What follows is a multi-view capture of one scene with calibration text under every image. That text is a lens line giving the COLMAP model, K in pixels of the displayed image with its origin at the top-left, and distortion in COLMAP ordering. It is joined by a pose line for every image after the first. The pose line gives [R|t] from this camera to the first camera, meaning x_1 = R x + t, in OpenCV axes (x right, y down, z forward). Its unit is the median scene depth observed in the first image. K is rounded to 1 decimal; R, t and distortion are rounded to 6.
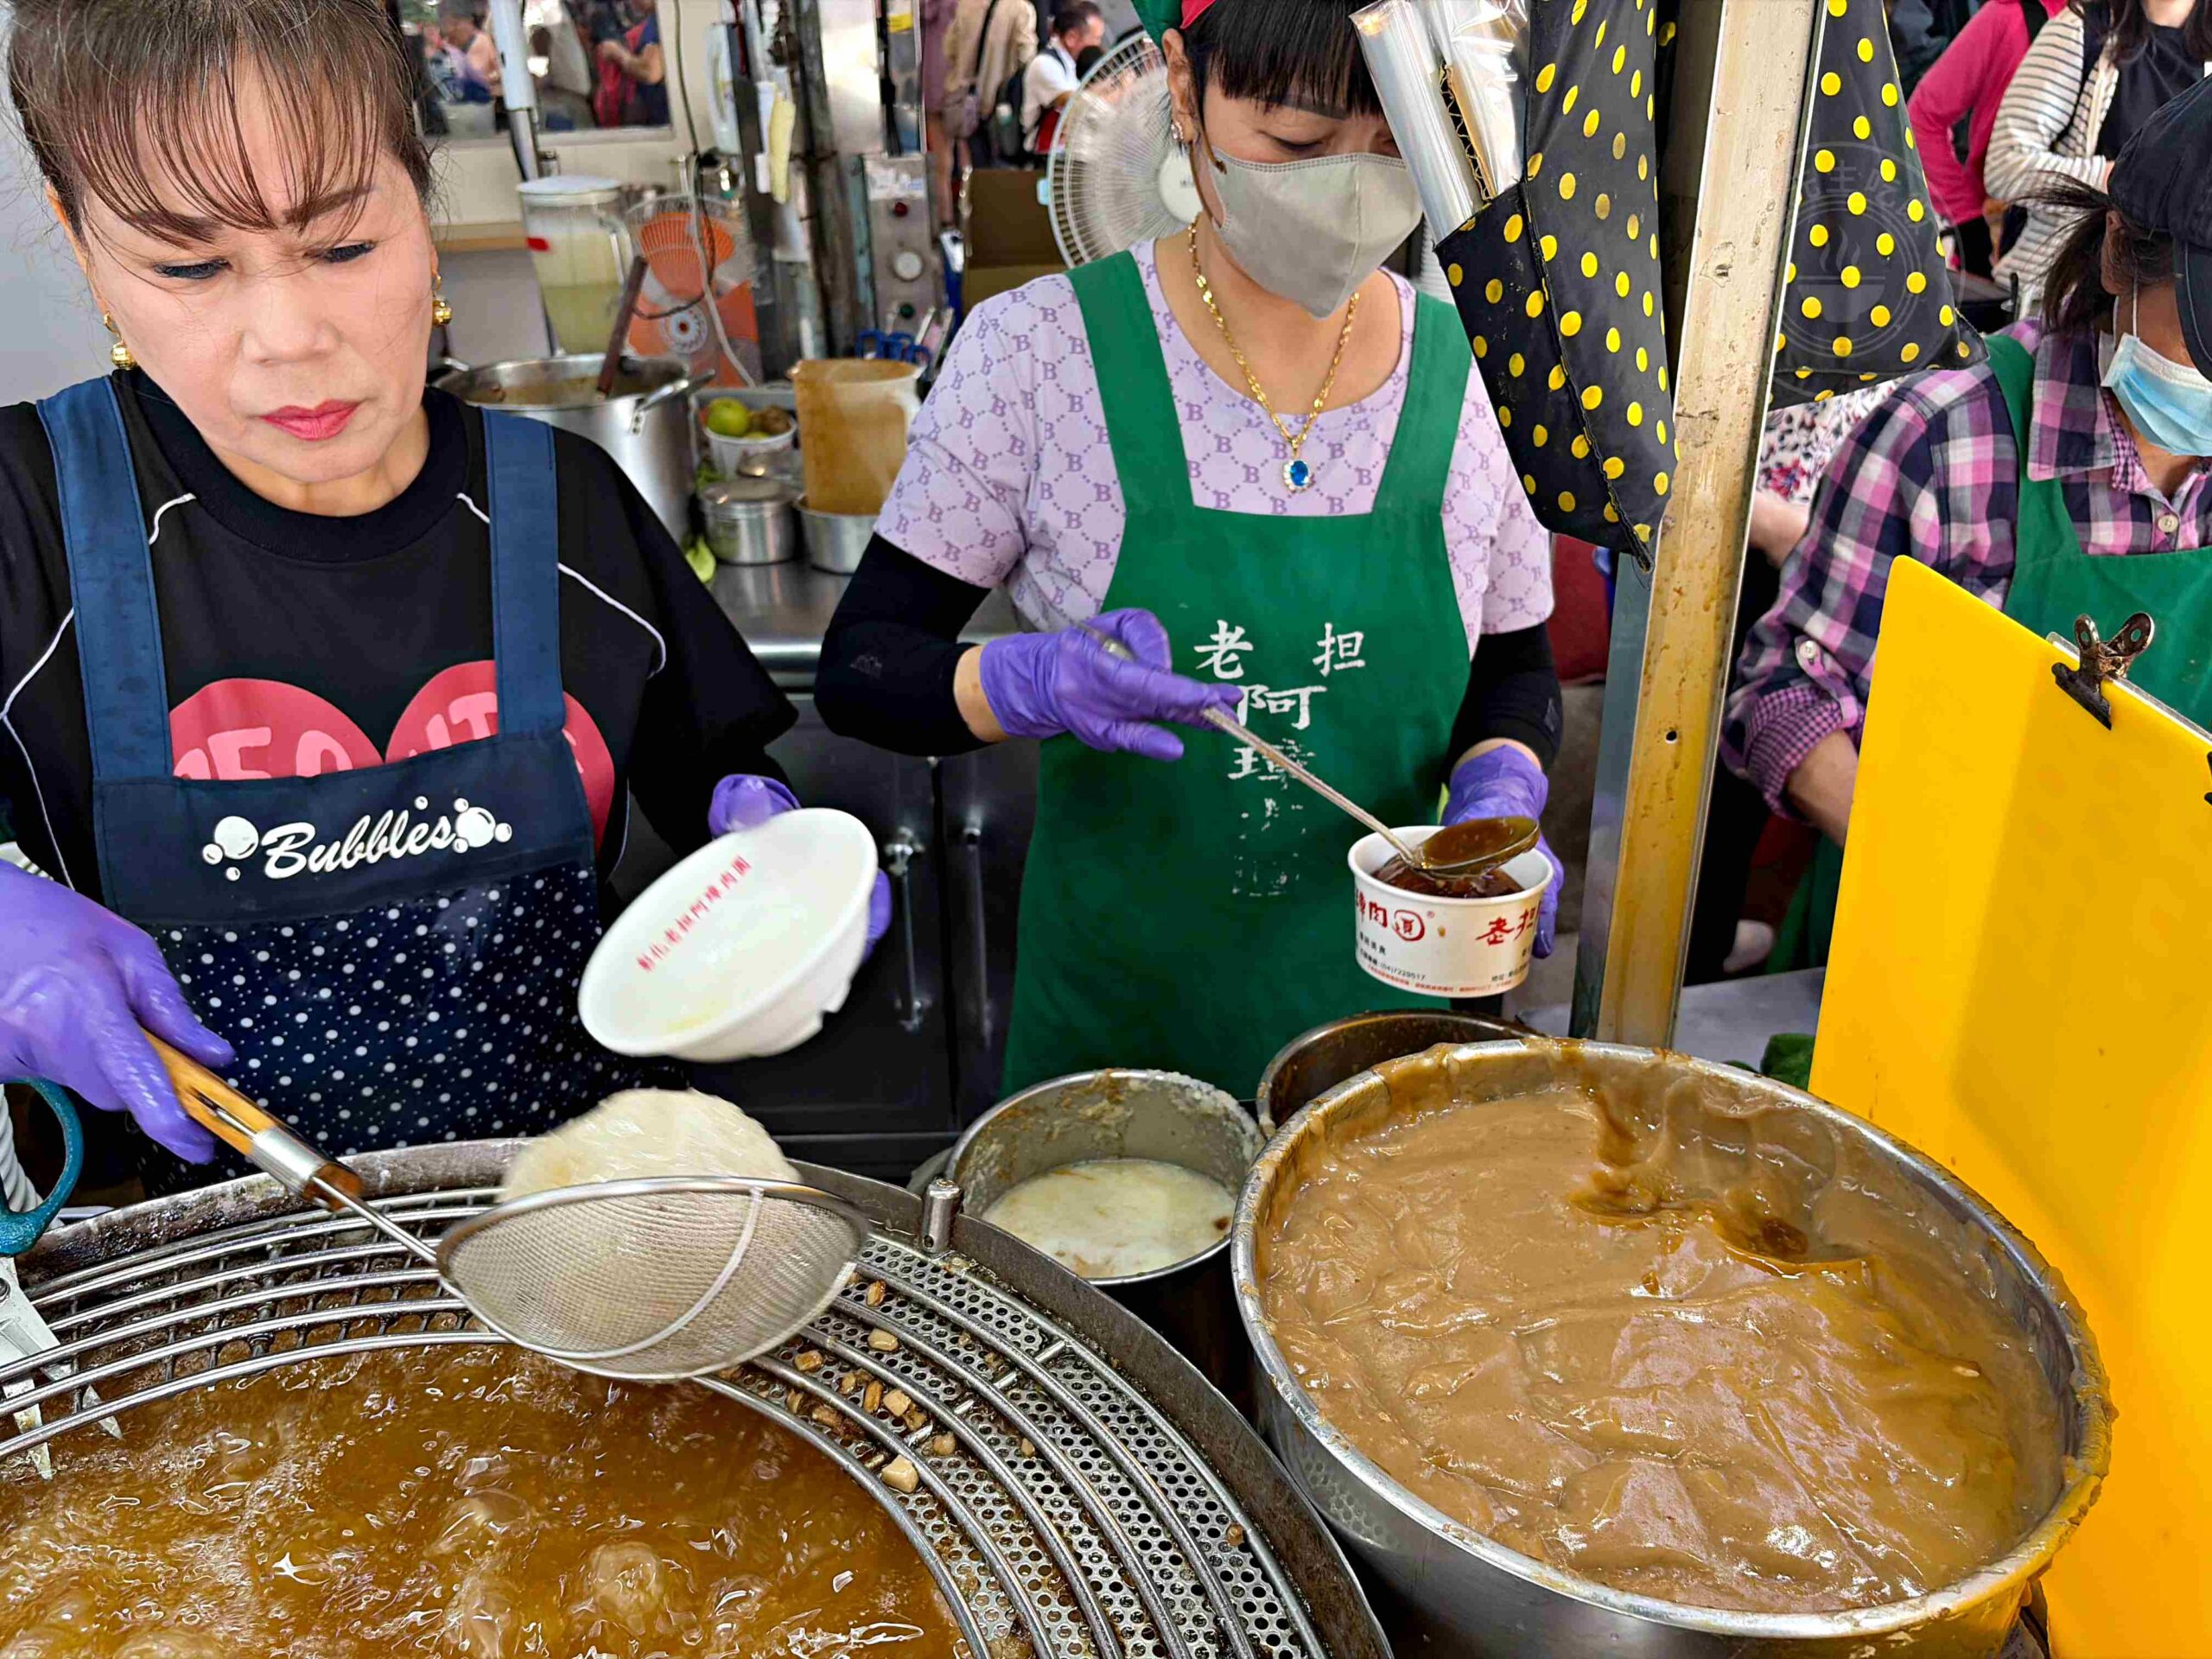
lens RADIAL K [[1660.1, 0, 1095.1], [0, 1660.1, 827.2], [0, 0, 1]] dist [0.034842, -0.041137]
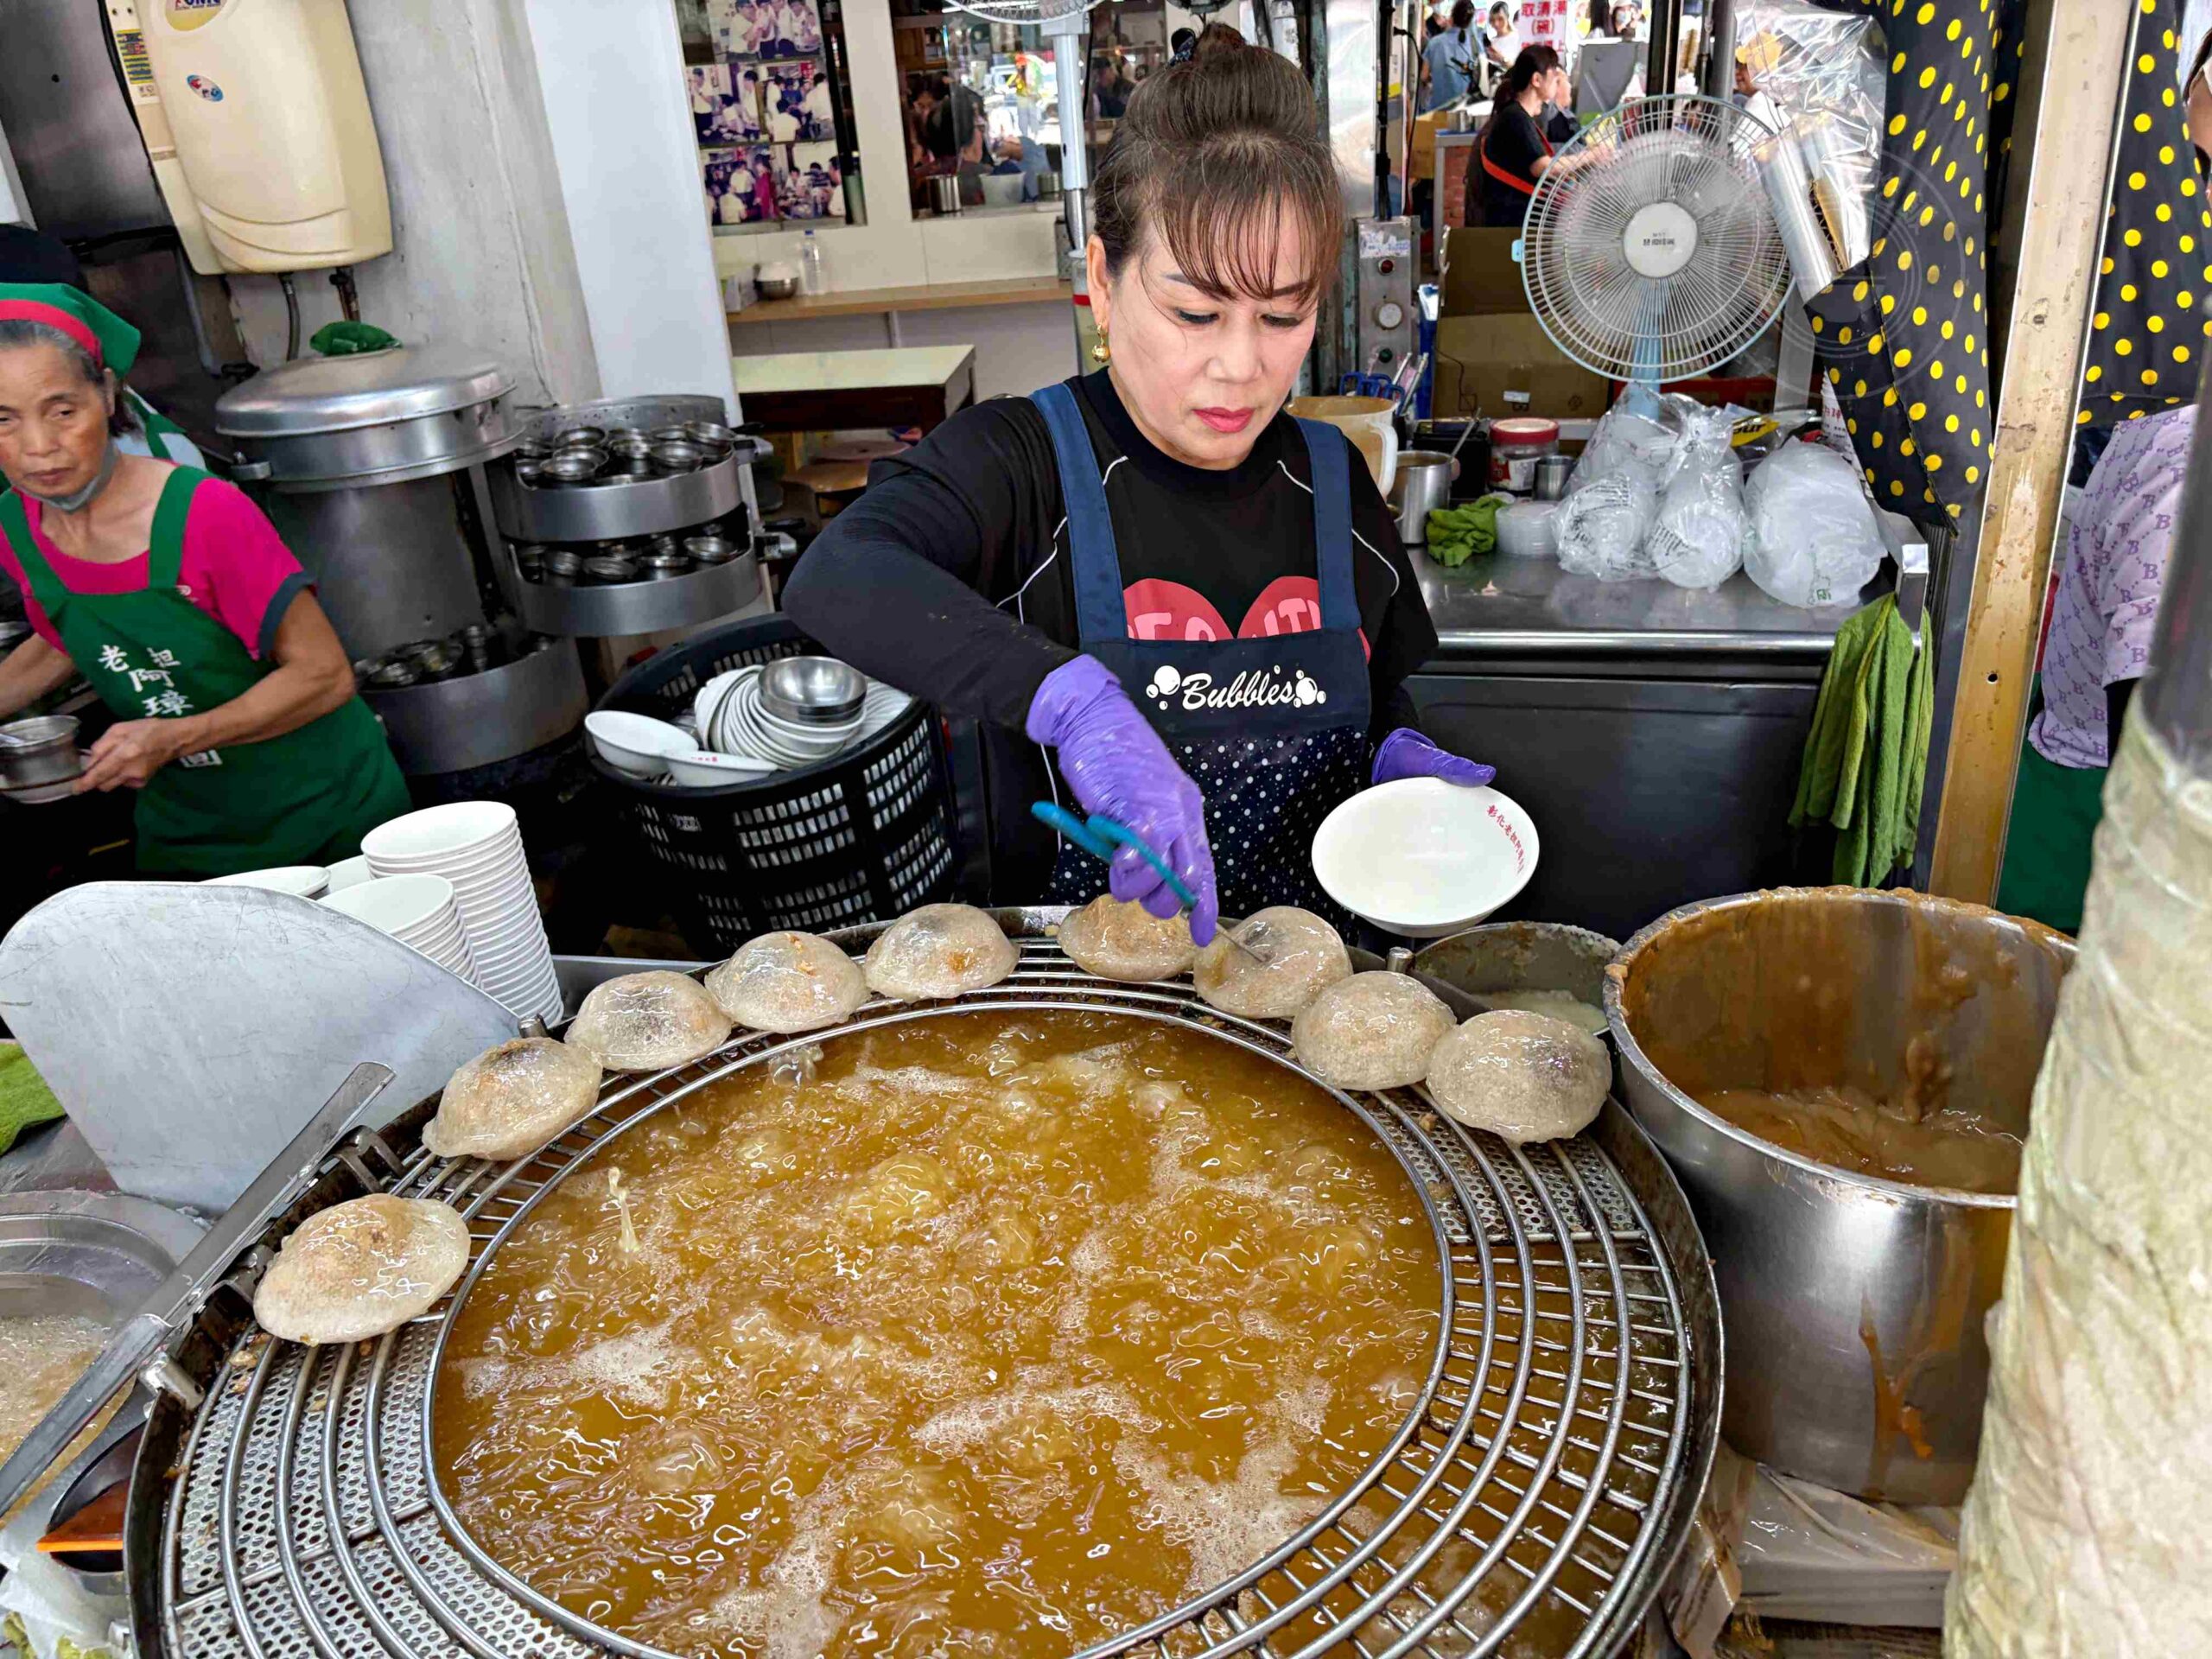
lens RADIAL K [[1660.1, 0, 1118.0], [0, 1660.1, 821.8], [0, 0, 1]] dist [0.034842, -0.041137]
pose [[0.968578, 0.066824, -0.239564, 0.009181], [-0.073701, 0.997083, -0.019856, 0.127482], [0.237538, 0.036888, 0.970678, -0.395446]]
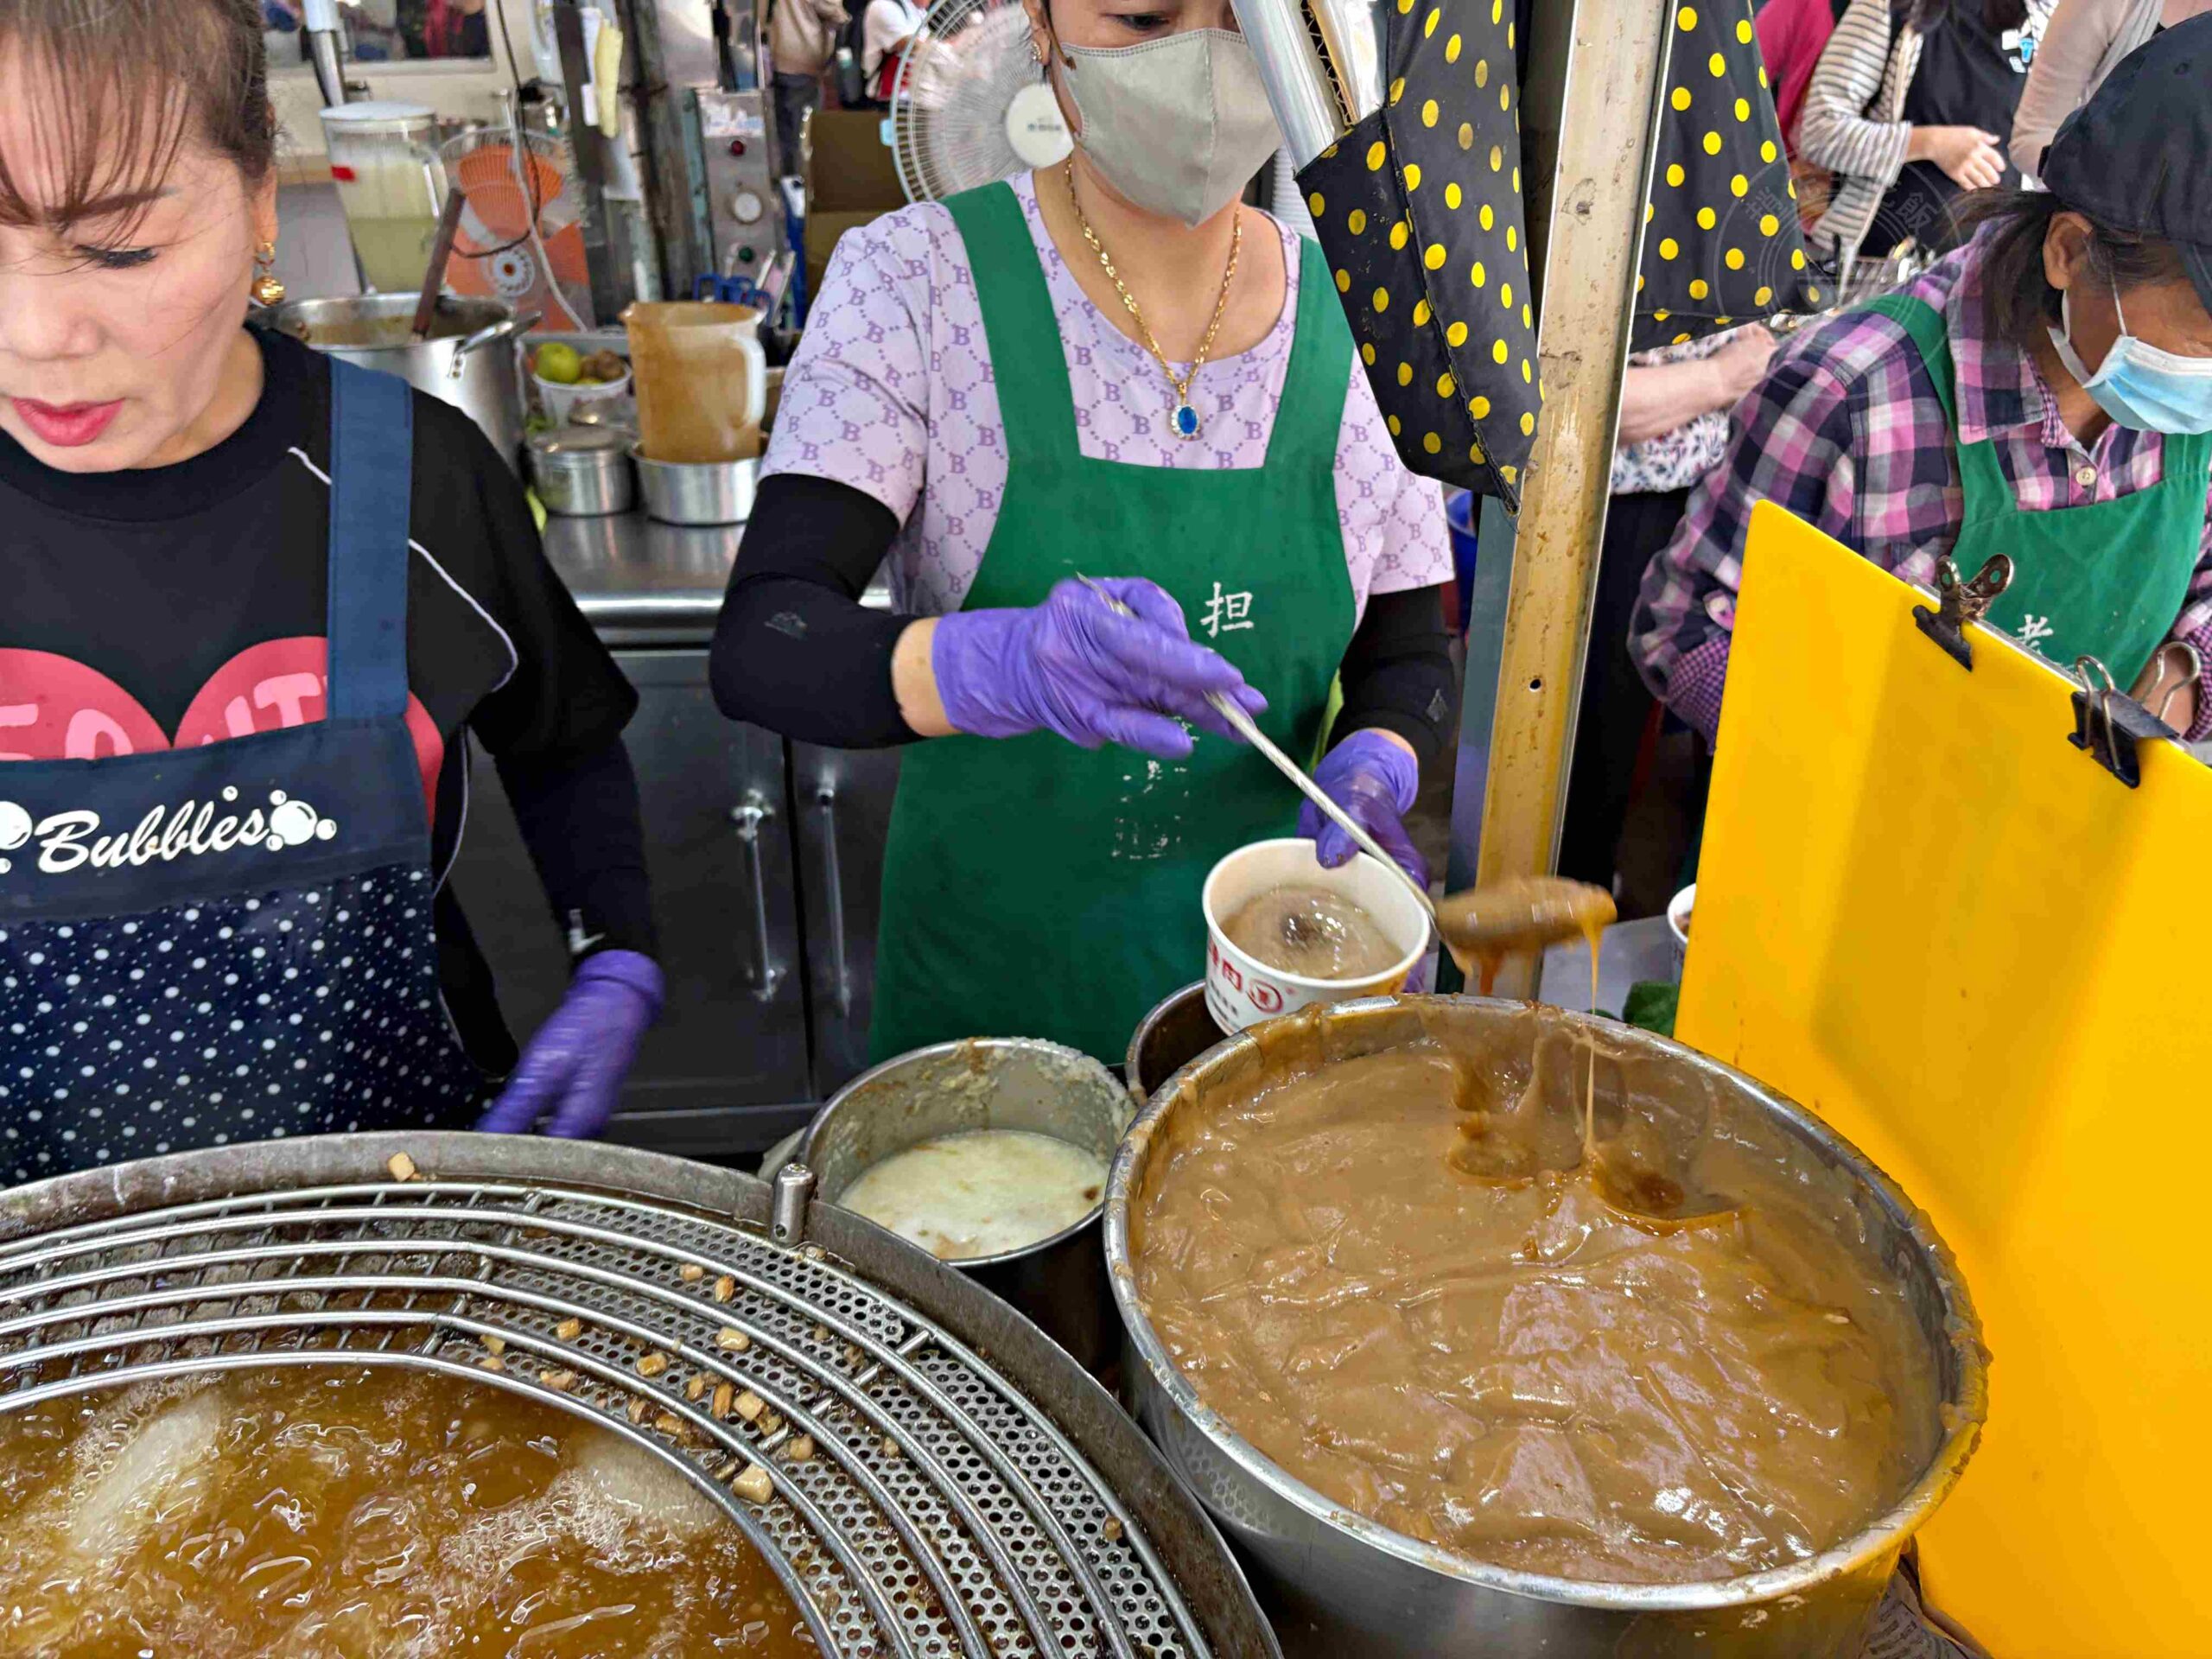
lens RADIAL K [[1660.1, 0, 1123.3], [0, 1660.1, 805.8], [0, 0, 1]] dist [0.034842, -0.041137]
pose [[0.994679, -0.017879, 0.101455, 0.000829], [0.016609, 0.999773, 0.013351, 0.000306], [-0.101671, -0.011594, 0.994751, 0.041777]]
